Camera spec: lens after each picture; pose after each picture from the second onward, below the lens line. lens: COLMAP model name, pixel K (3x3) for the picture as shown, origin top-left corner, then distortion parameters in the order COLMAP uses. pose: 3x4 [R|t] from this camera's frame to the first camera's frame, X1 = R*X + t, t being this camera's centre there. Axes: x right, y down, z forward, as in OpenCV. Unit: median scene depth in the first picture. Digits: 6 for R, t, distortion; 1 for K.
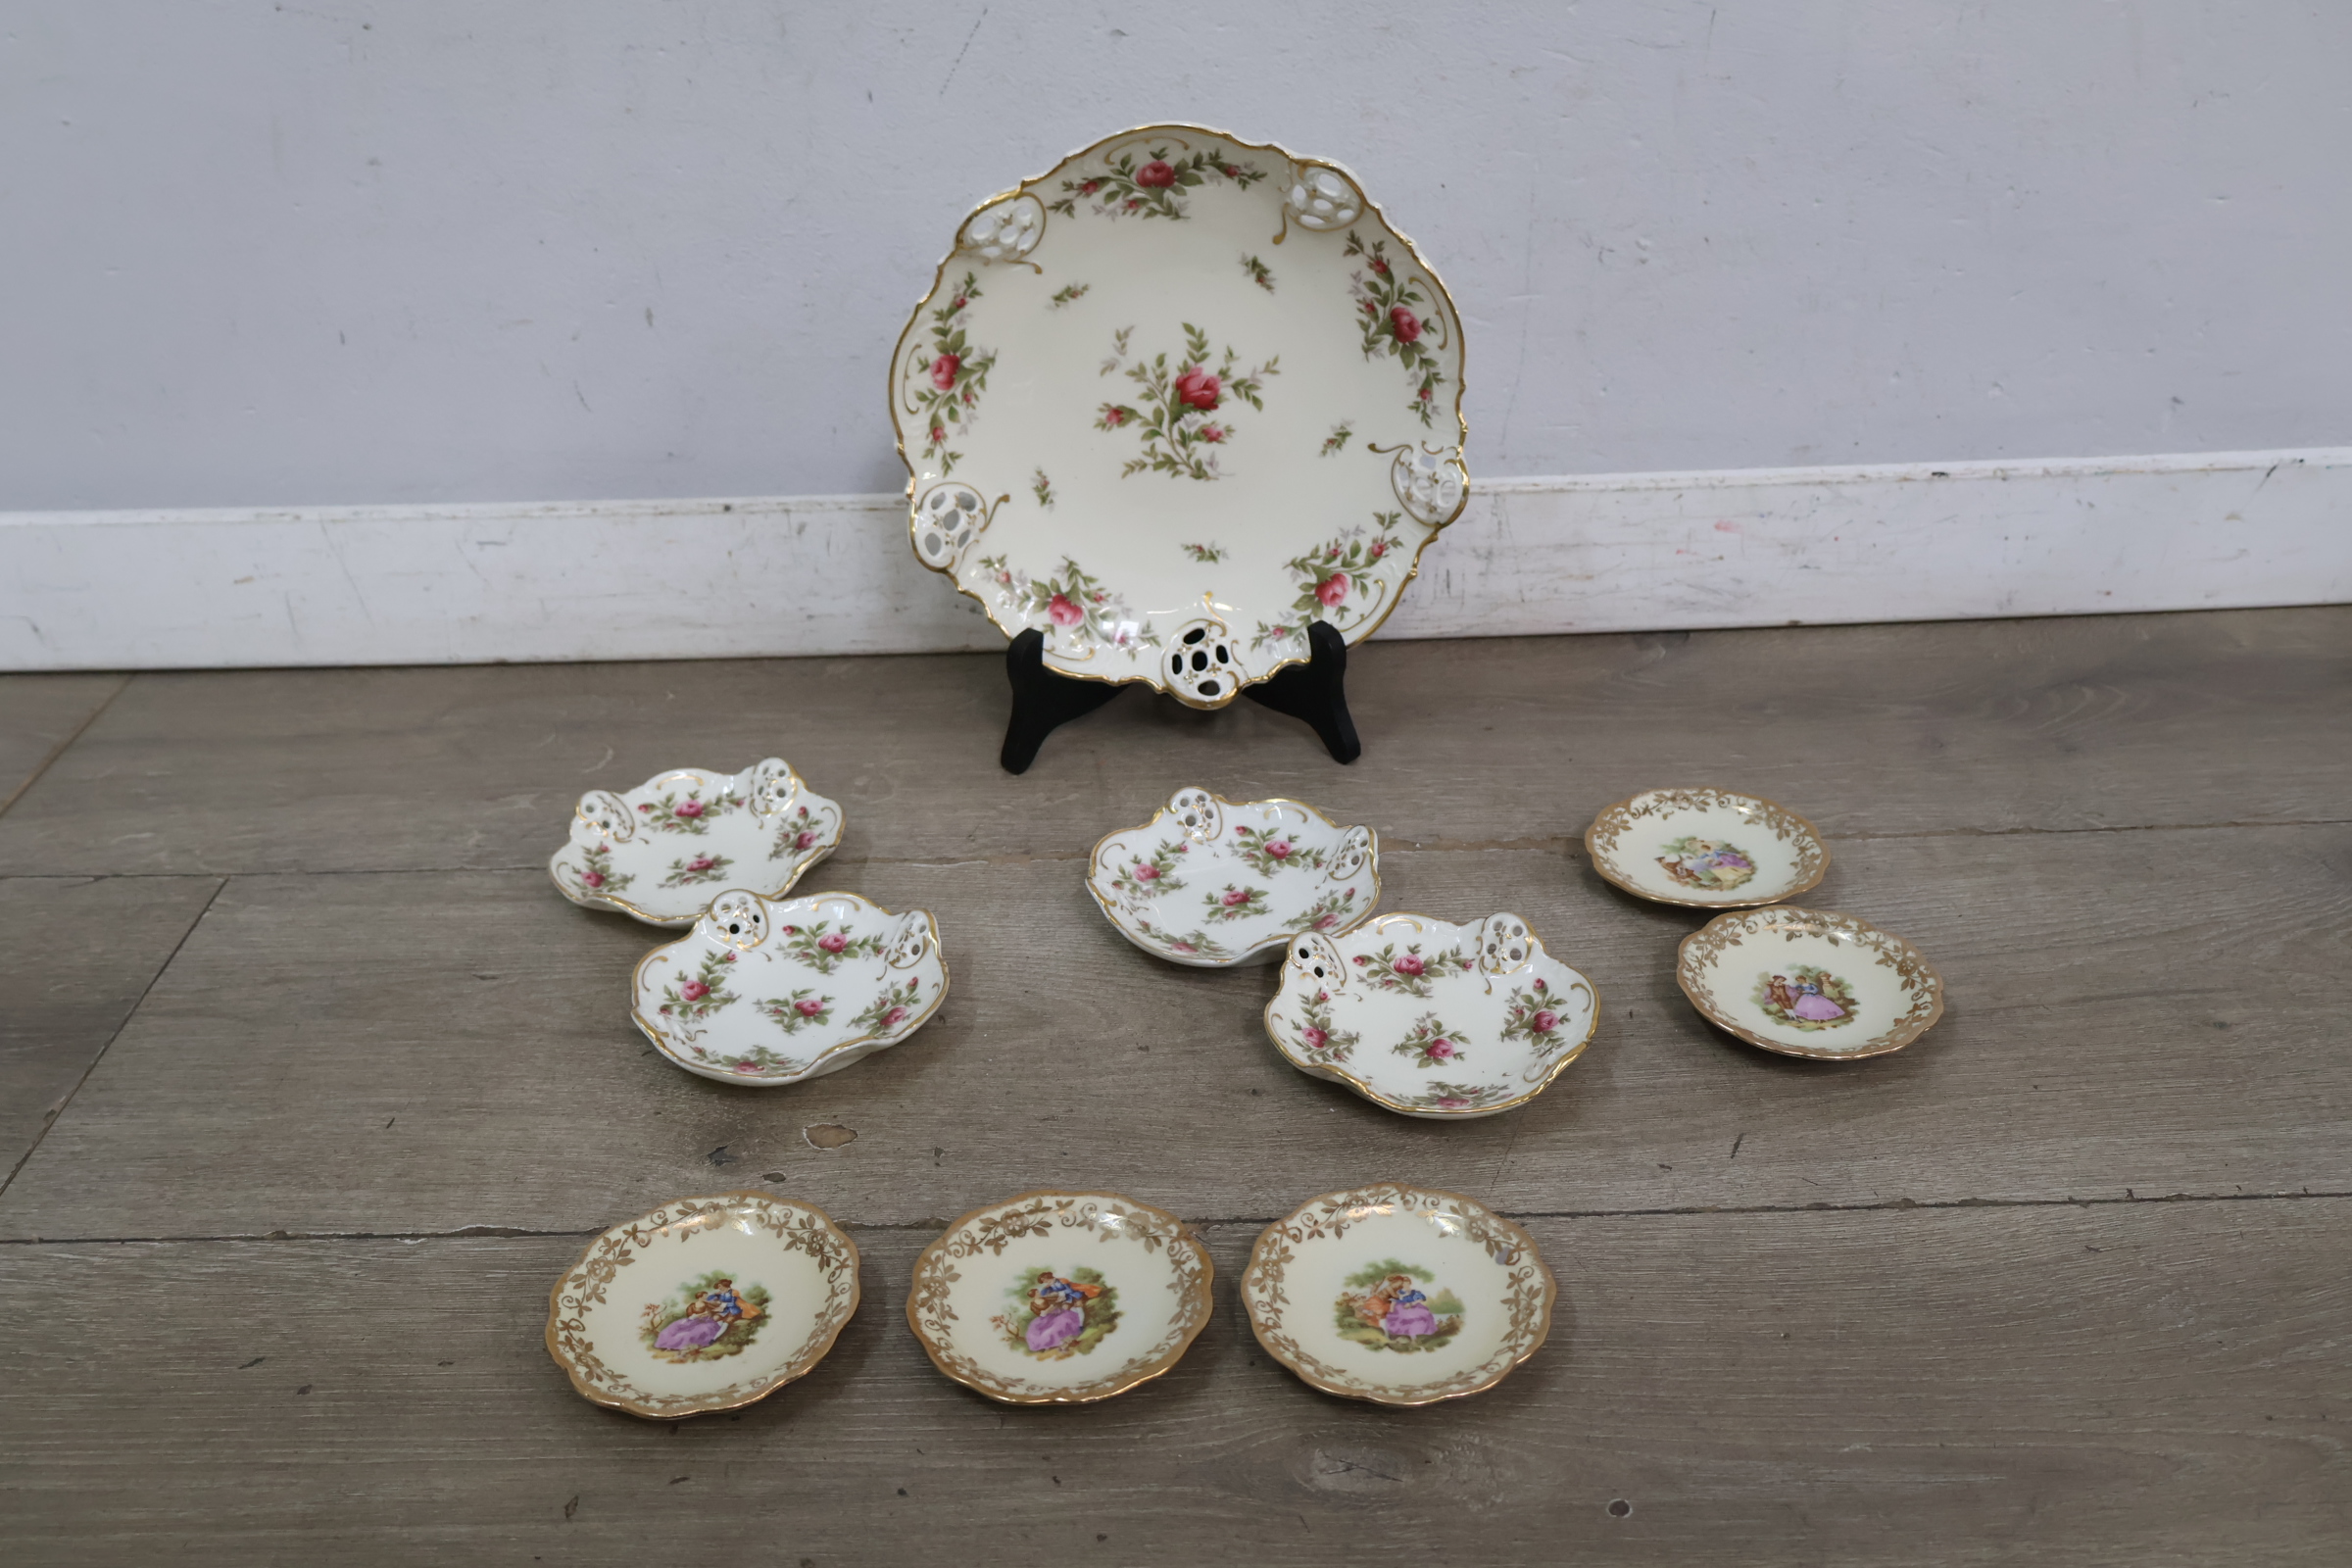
lens RADIAL K [[2080.3, 0, 1165.6], [0, 2080.3, 793.6], [0, 0, 1]] dist [-0.011200, -0.007758]
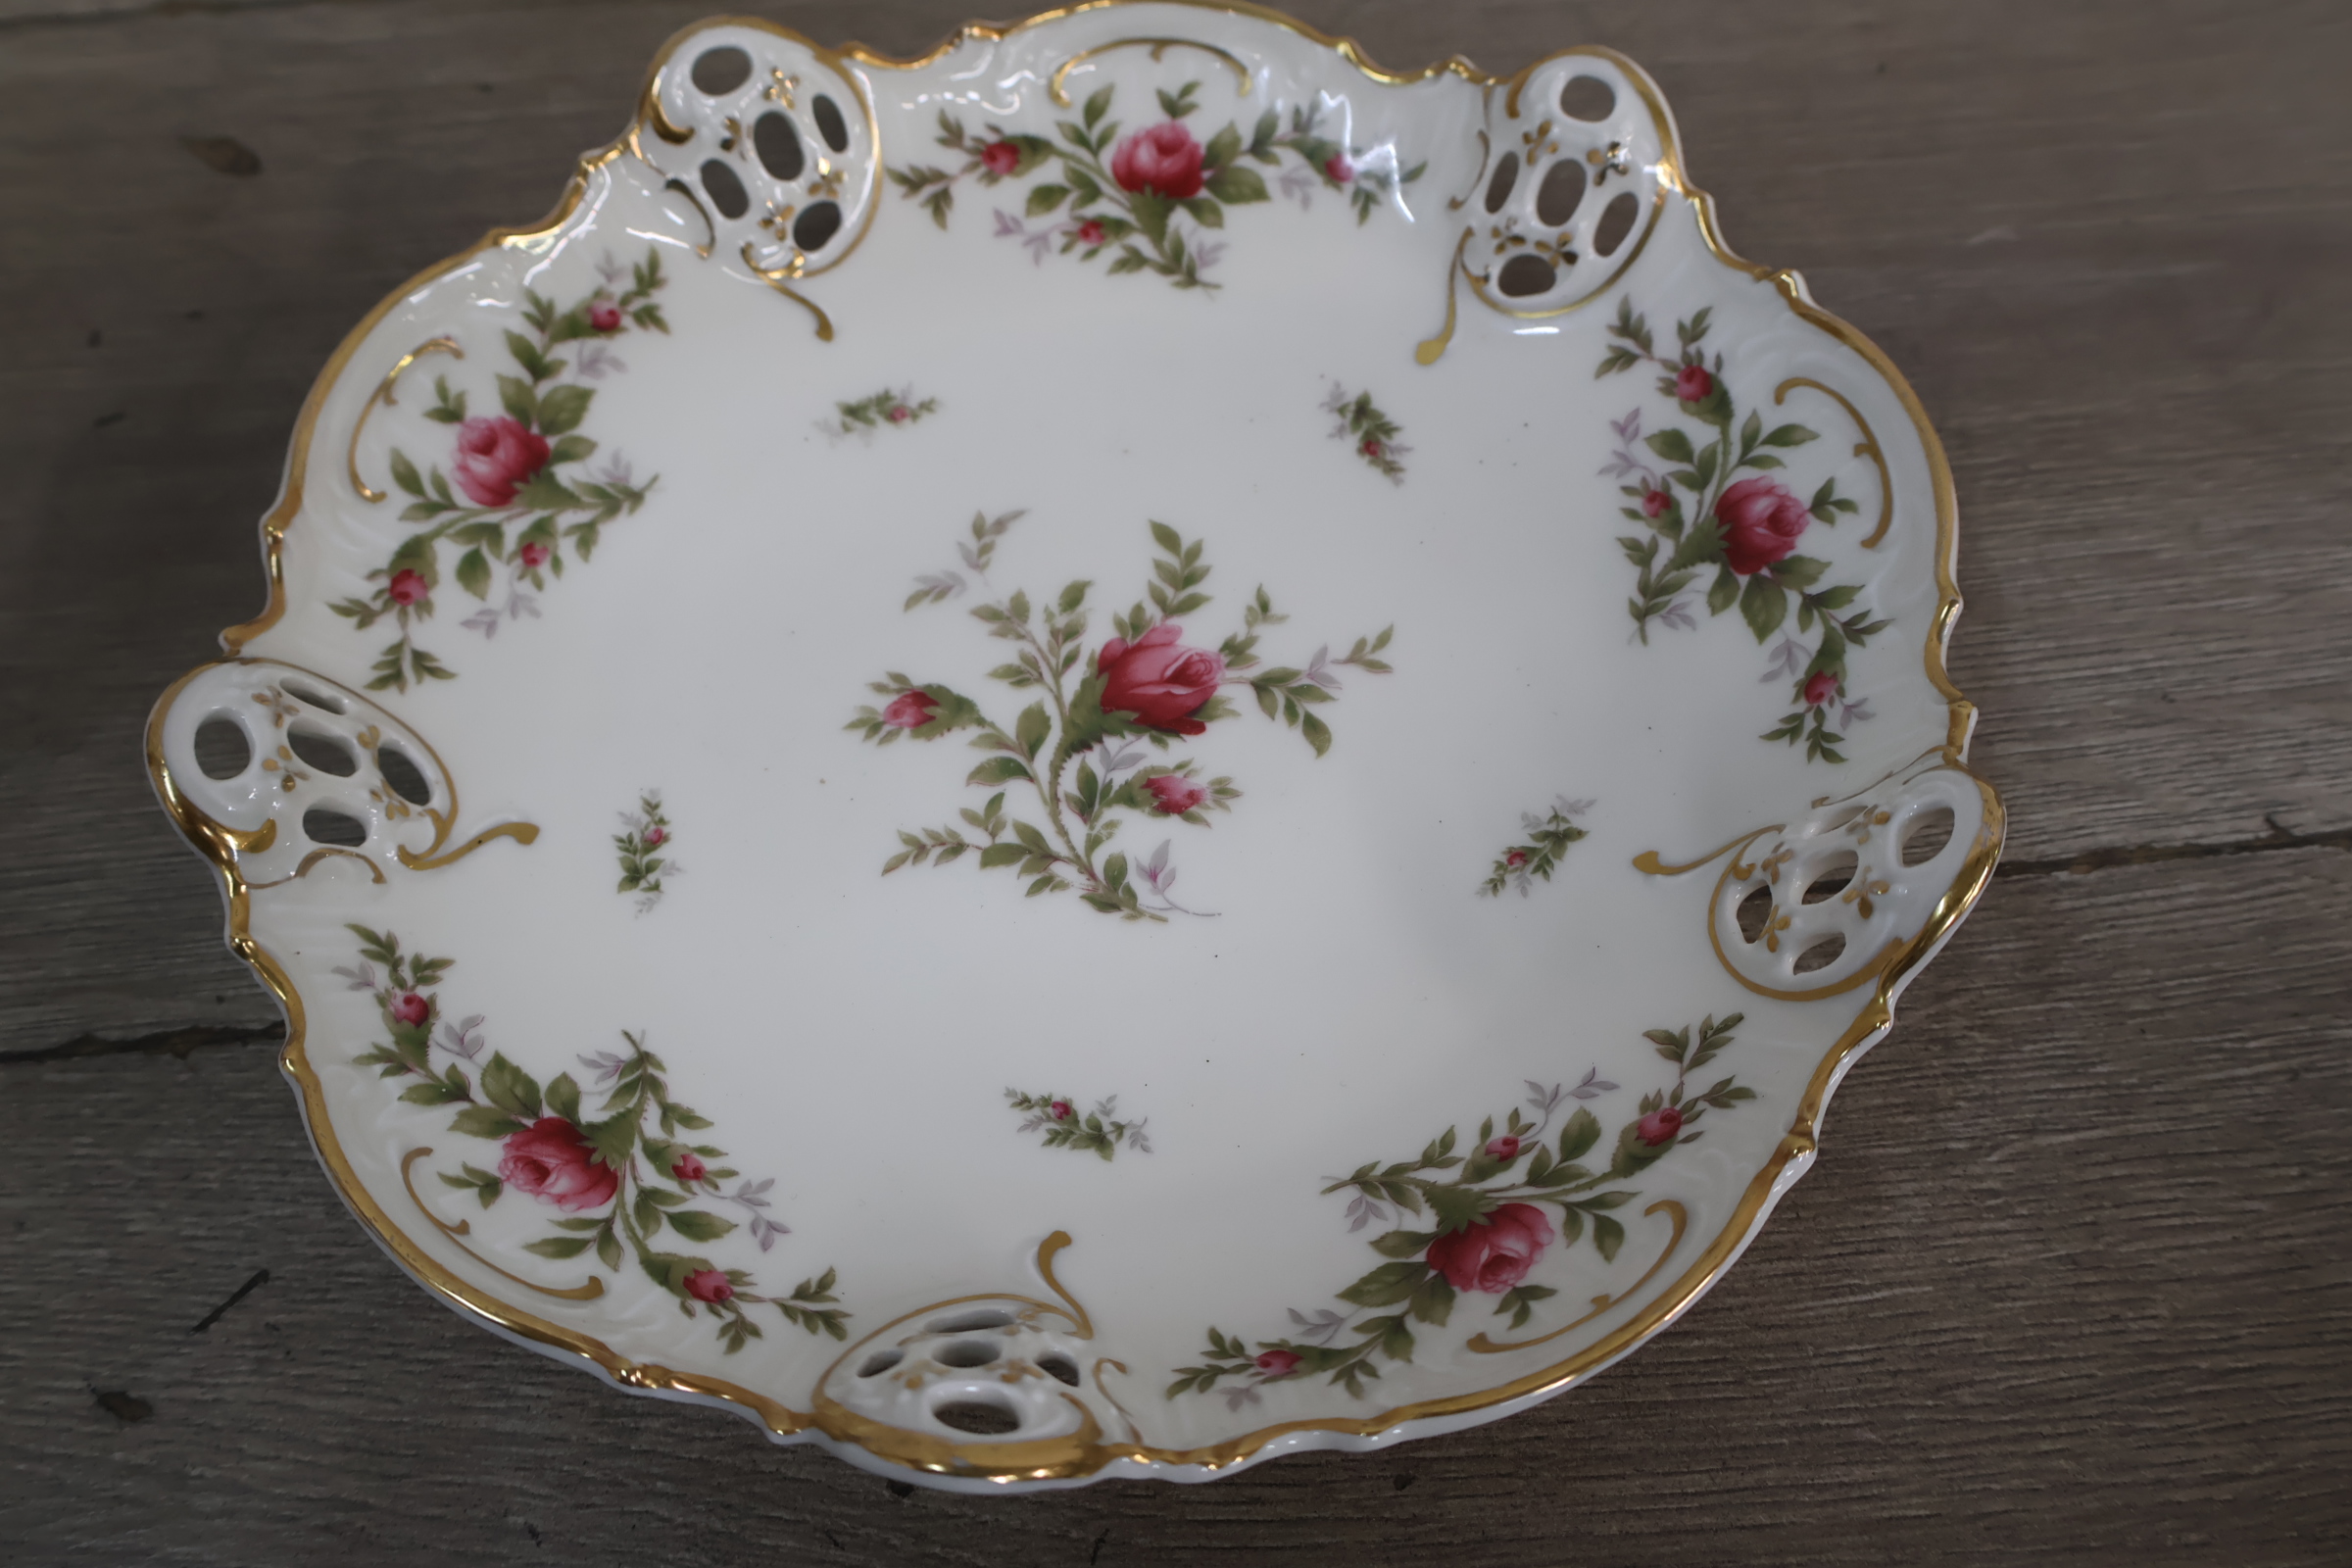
lens RADIAL K [[2102.8, 0, 1173.5], [0, 2102.8, 793.1], [0, 0, 1]] dist [0.010218, -0.004195]
pose [[0.981115, 0.160426, -0.108058, 0.060973], [-0.178767, 0.538745, -0.823284, 0.114534], [-0.073861, 0.827053, 0.557250, 0.821452]]
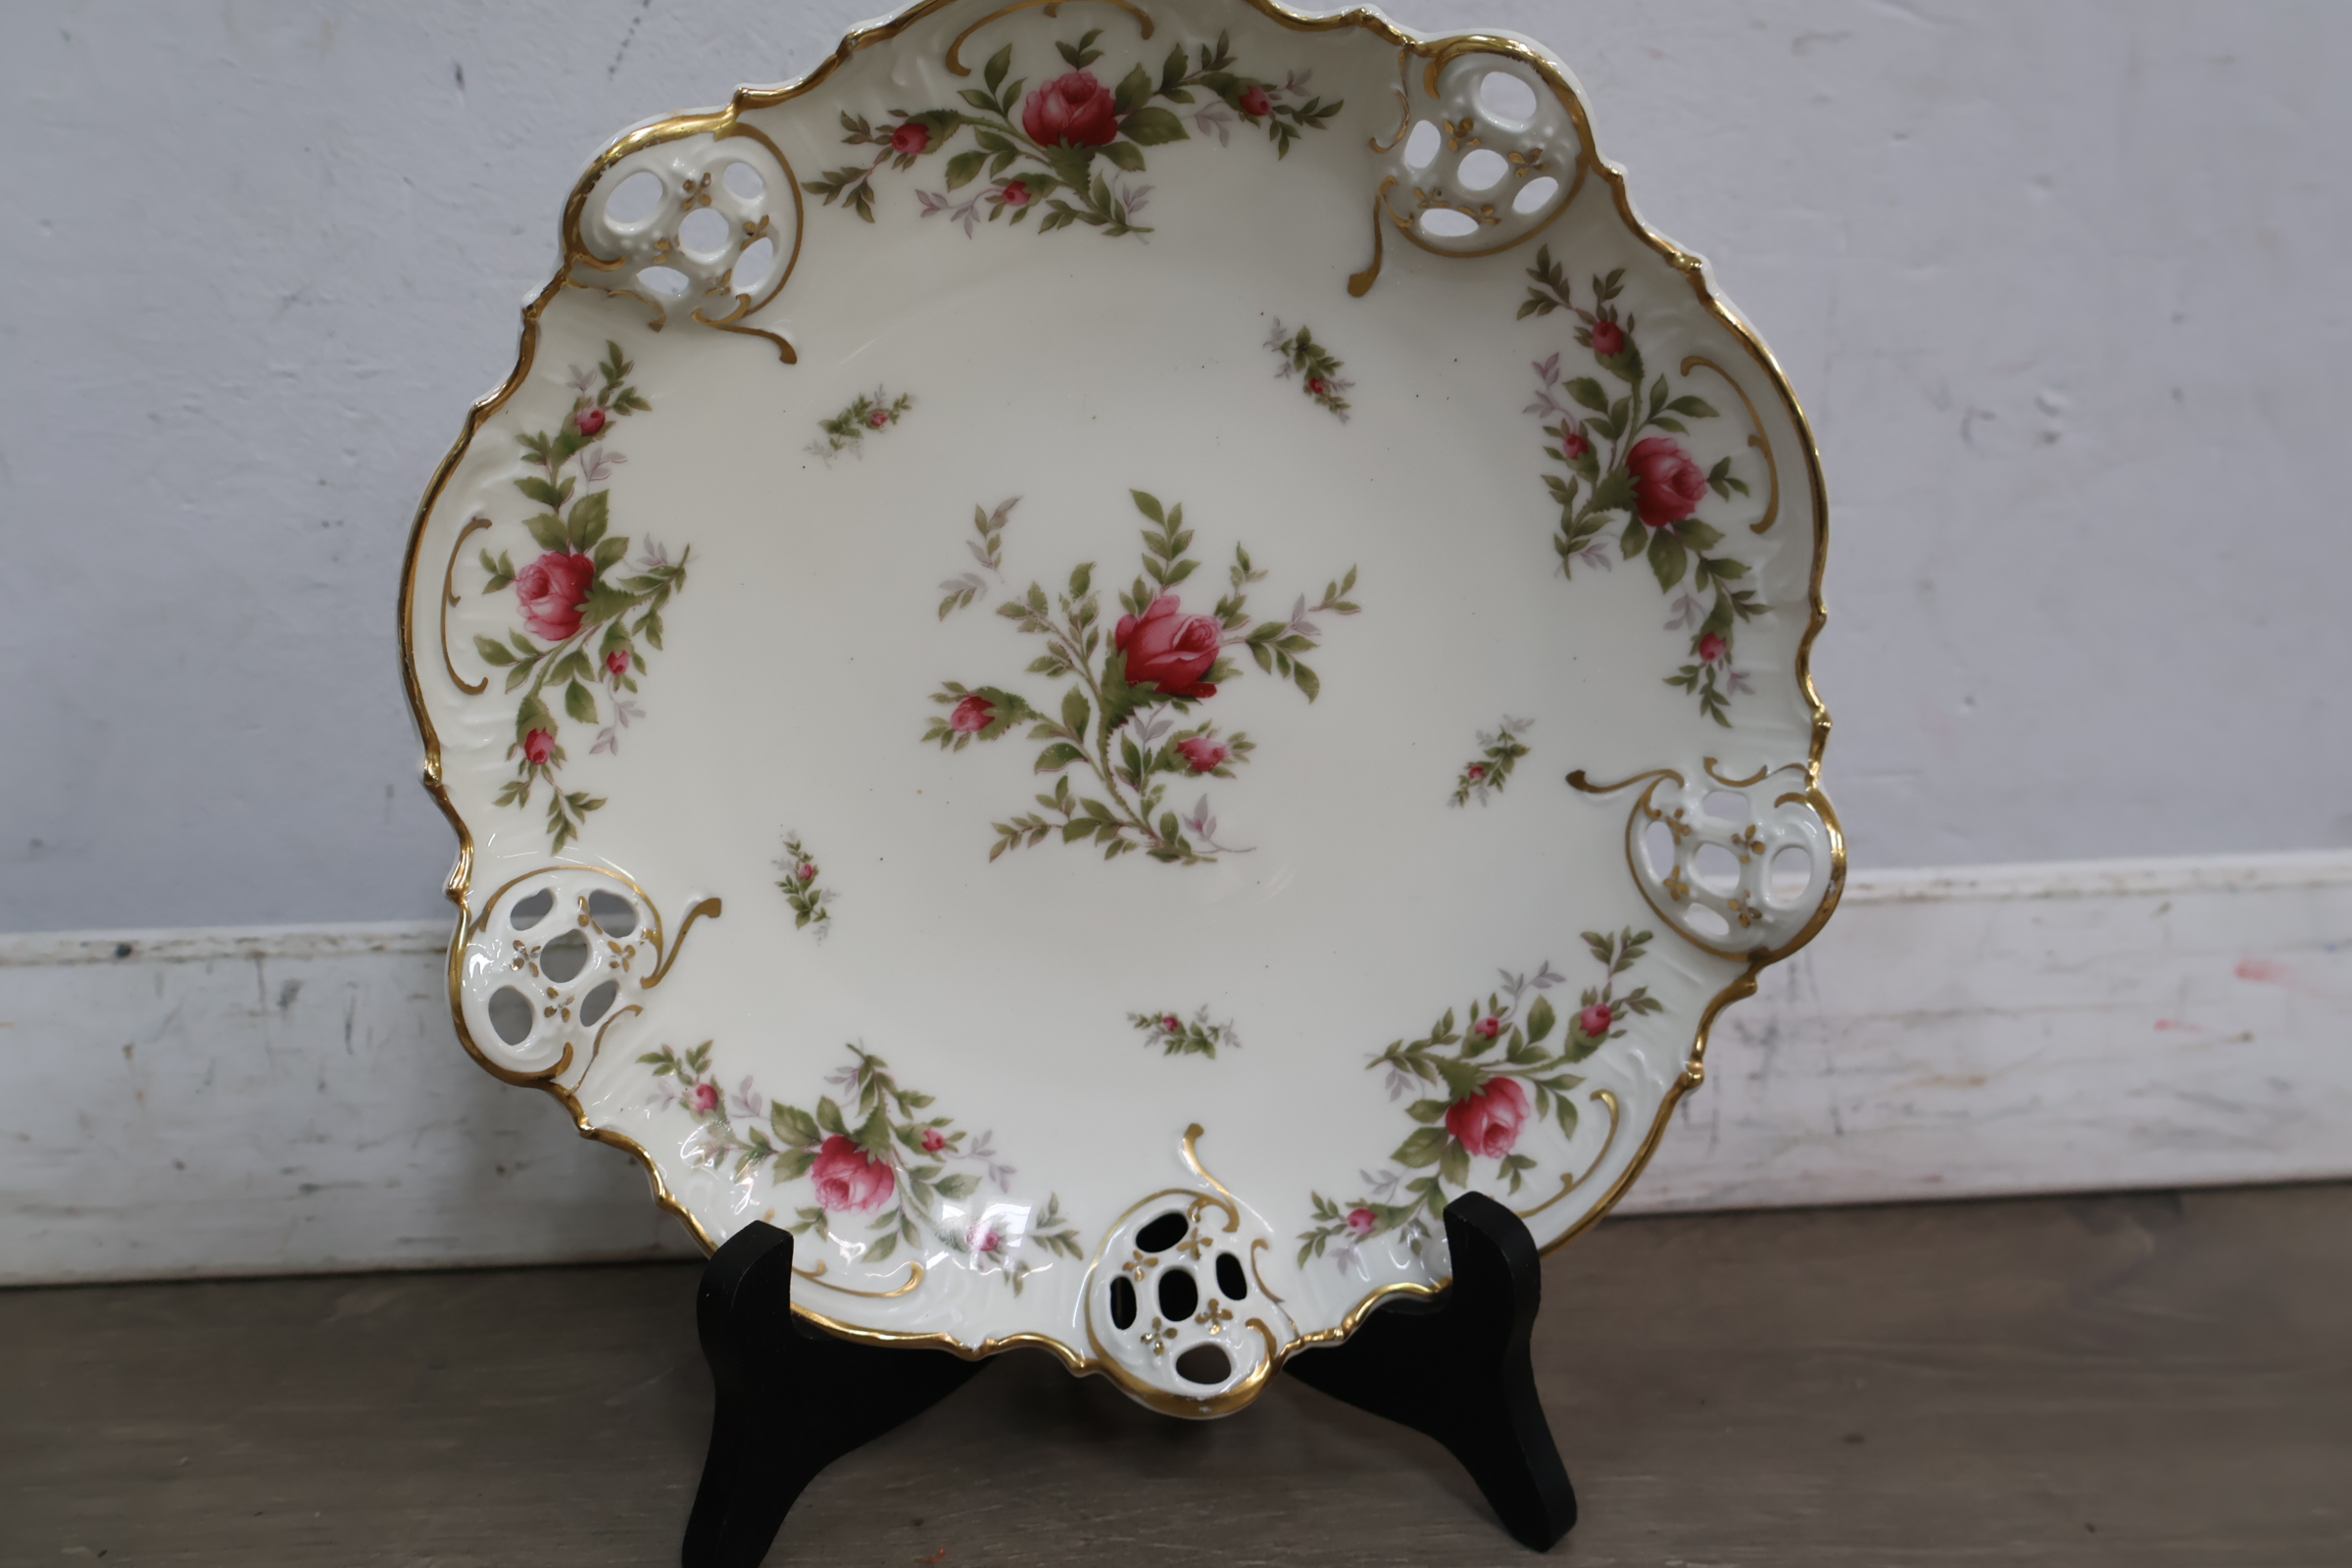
lens RADIAL K [[2102.8, 0, 1173.5], [0, 2102.8, 793.1], [0, 0, 1]] dist [0.010218, -0.004195]
pose [[0.998251, -0.003939, 0.058984, -0.009084], [0.018104, 0.970208, -0.241596, -0.061658], [-0.056275, 0.242241, 0.968583, 0.593110]]
